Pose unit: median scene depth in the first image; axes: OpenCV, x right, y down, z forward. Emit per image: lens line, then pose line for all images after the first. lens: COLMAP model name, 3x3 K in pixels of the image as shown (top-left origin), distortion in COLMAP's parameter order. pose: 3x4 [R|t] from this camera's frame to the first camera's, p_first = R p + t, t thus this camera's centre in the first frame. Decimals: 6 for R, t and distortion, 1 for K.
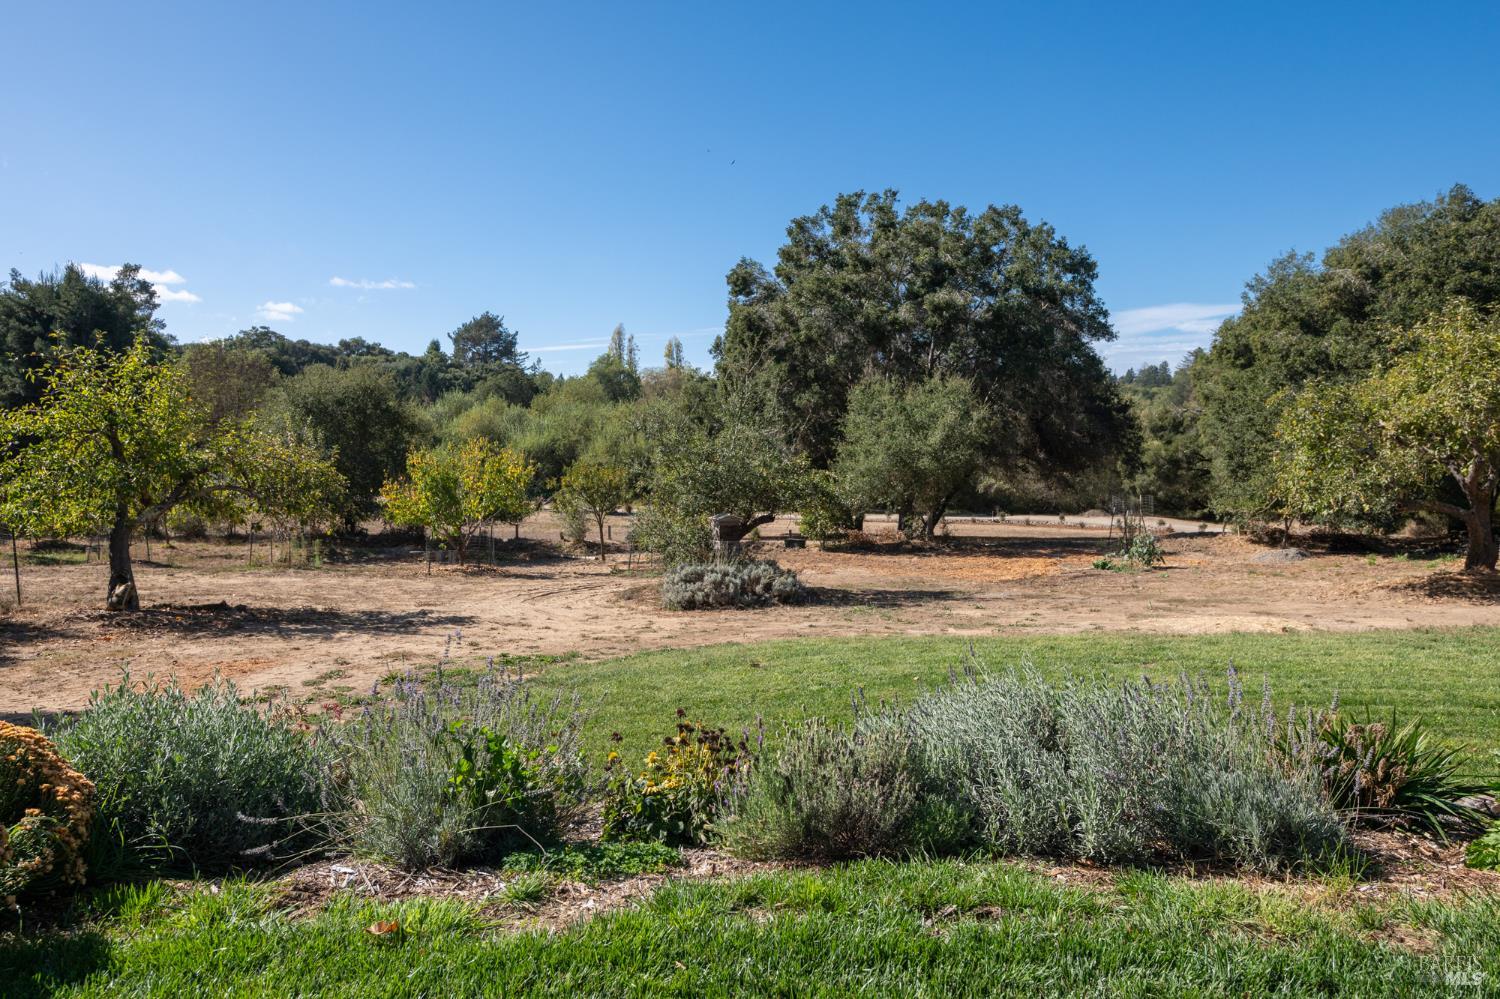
lens RADIAL K [[989.9, 0, 755.2], [0, 989.9, 491.4], [0, 0, 1]] dist [0.005930, 0.001277]
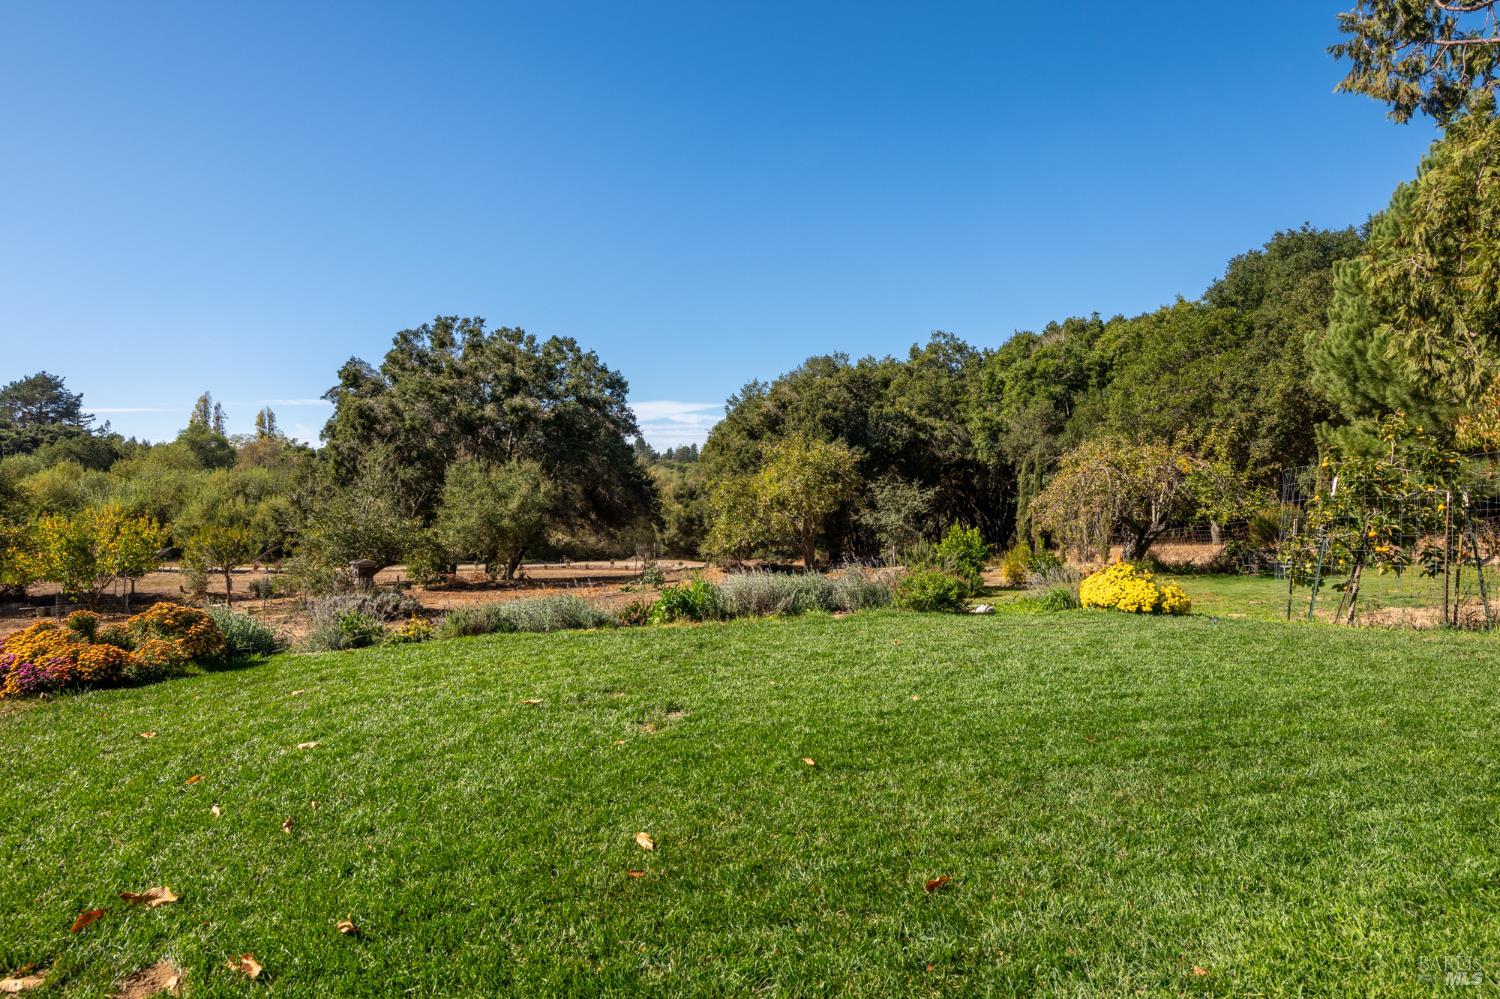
lens RADIAL K [[851.7, 0, 759.8], [0, 851.7, 493.1], [0, 0, 1]] dist [-0.000305, -0.002719]
pose [[0.897267, 0.005103, 0.441459, -0.027581], [0.022529, 0.998101, -0.057329, 0.004889], [-0.440913, 0.061385, 0.895448, -0.175027]]
